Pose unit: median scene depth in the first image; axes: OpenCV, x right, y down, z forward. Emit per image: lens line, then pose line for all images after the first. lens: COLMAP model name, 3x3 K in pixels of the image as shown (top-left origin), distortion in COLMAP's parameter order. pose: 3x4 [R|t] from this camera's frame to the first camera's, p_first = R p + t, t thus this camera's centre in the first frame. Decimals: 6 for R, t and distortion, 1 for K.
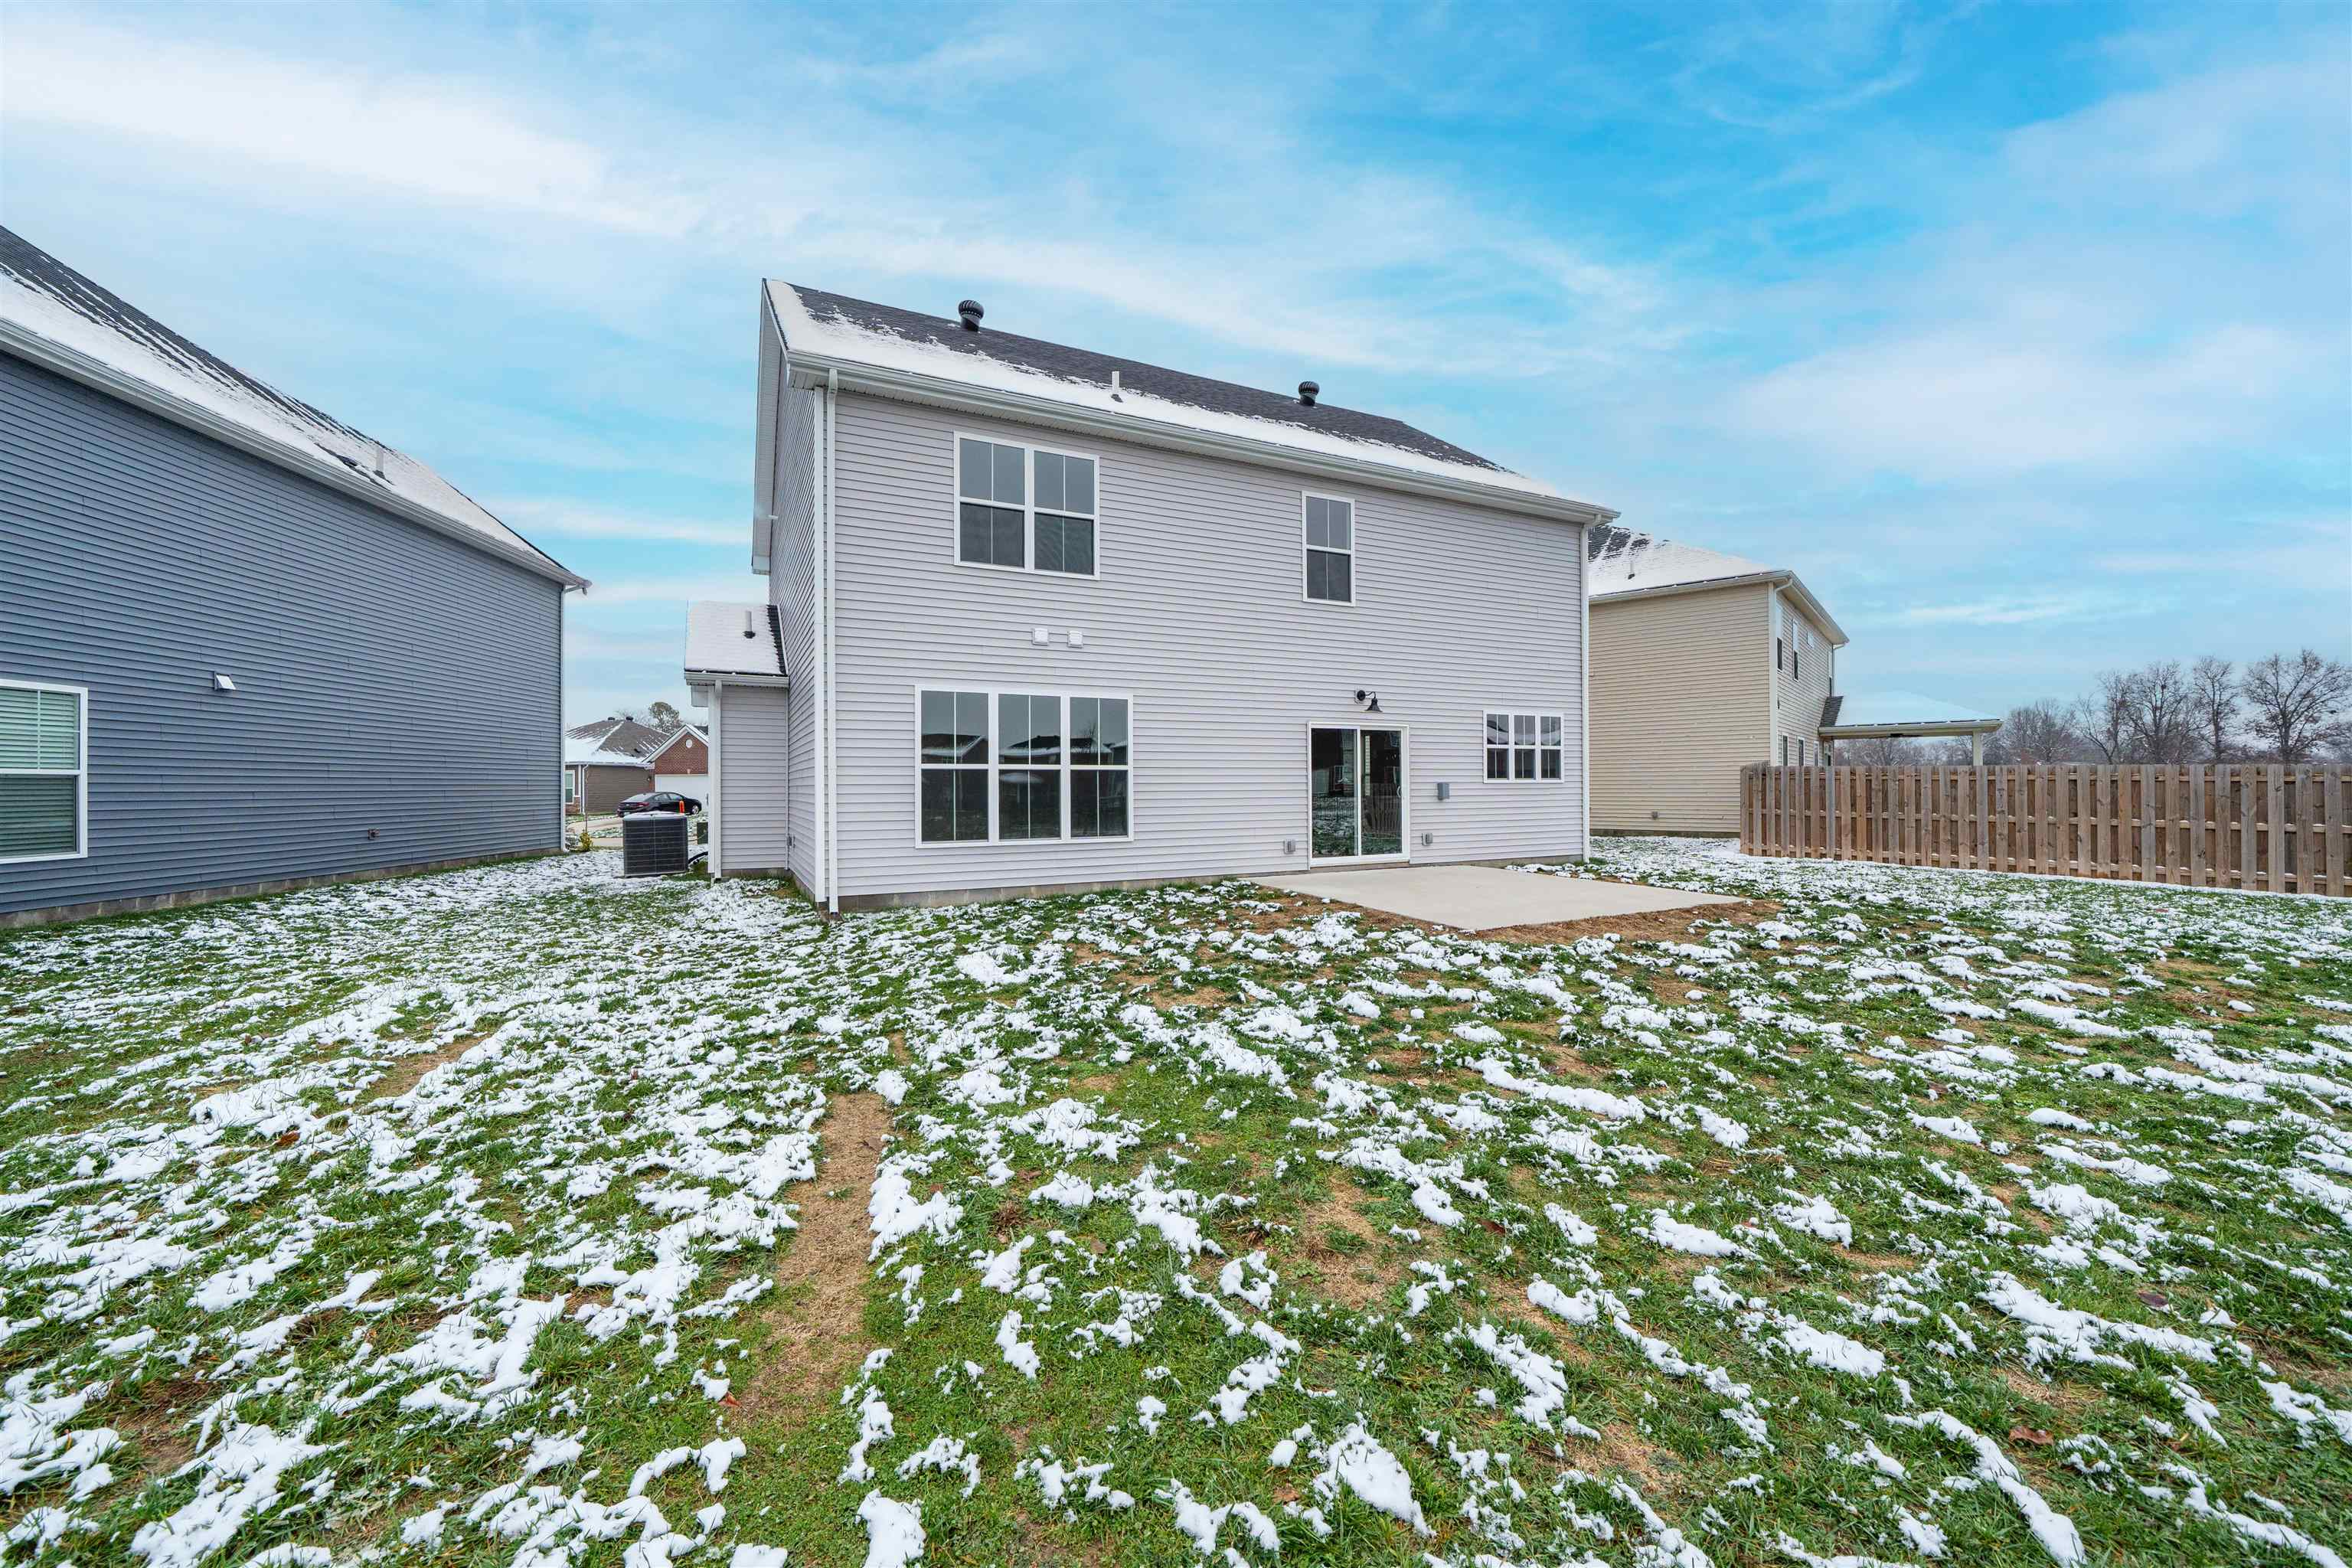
lens RADIAL K [[890.8, 0, 1176.0], [0, 890.8, 785.8], [0, 0, 1]] dist [0.001327, -0.000005]
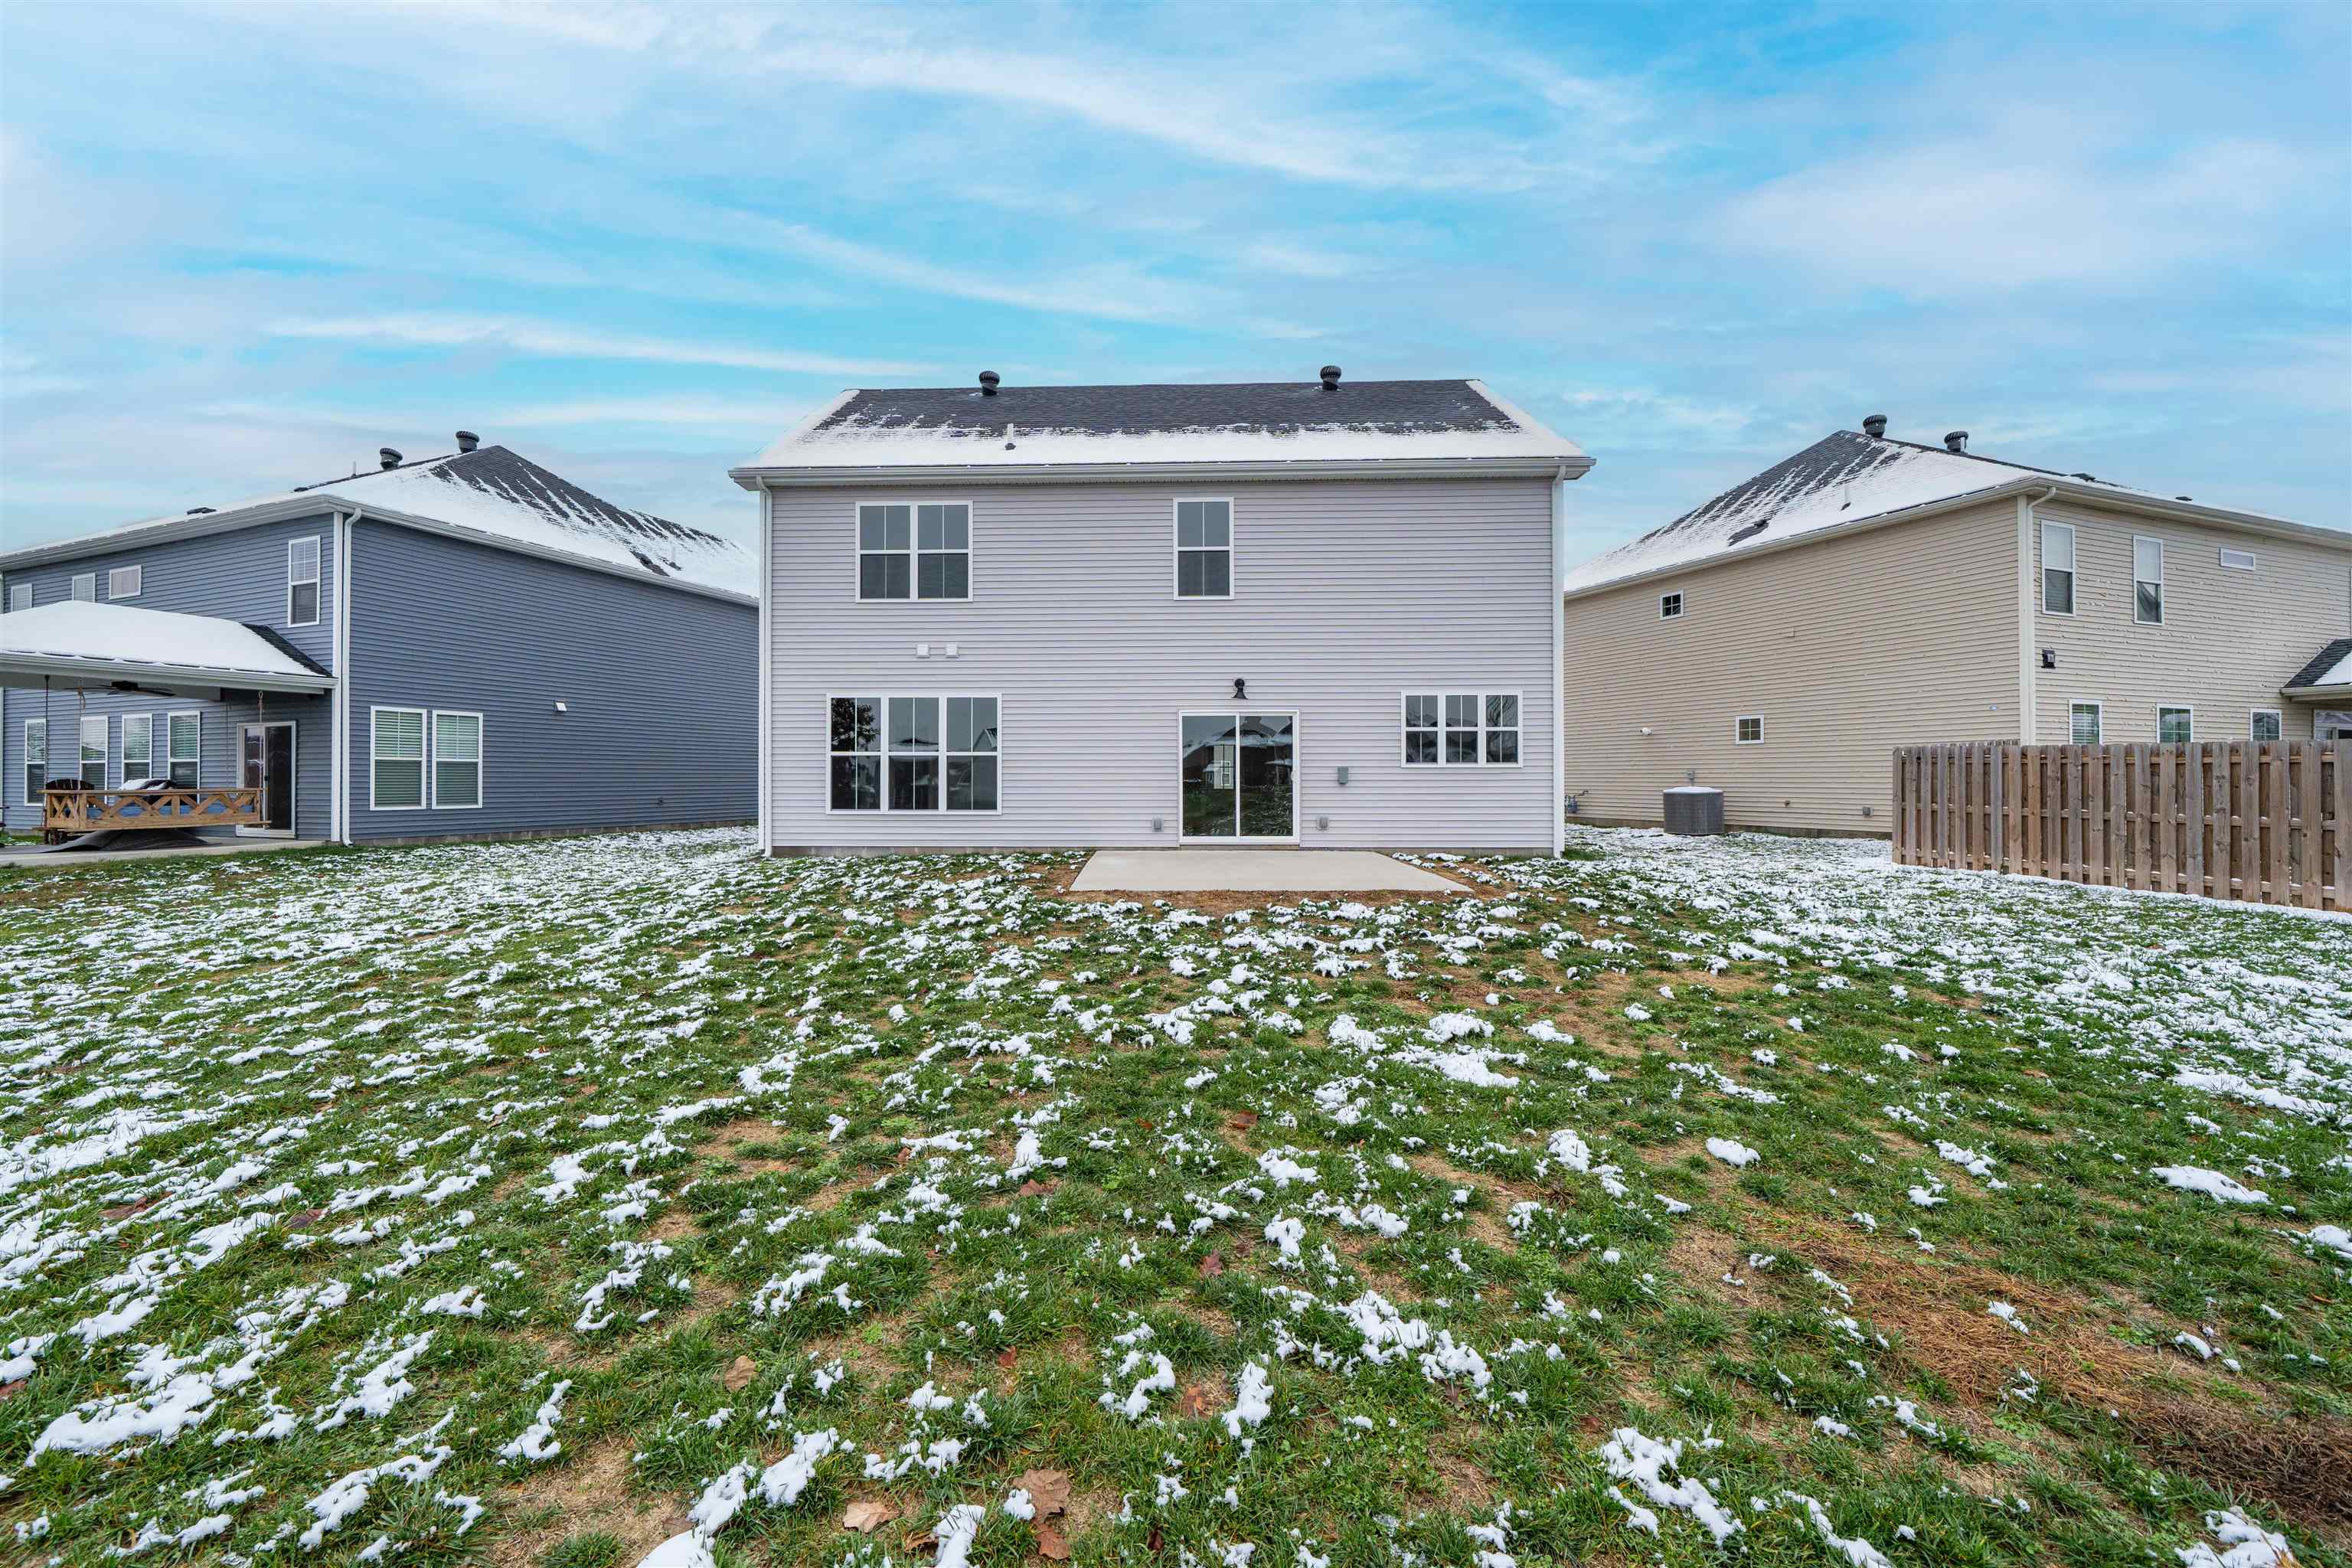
lens RADIAL K [[890.8, 0, 1092.5], [0, 890.8, 777.1], [0, 0, 1]] dist [0.001327, -0.000005]
pose [[0.883708, 0.005486, -0.468006, 0.588800], [-0.003967, 0.999983, 0.004232, 0.004995], [0.468021, -0.001883, 0.883715, -0.008286]]
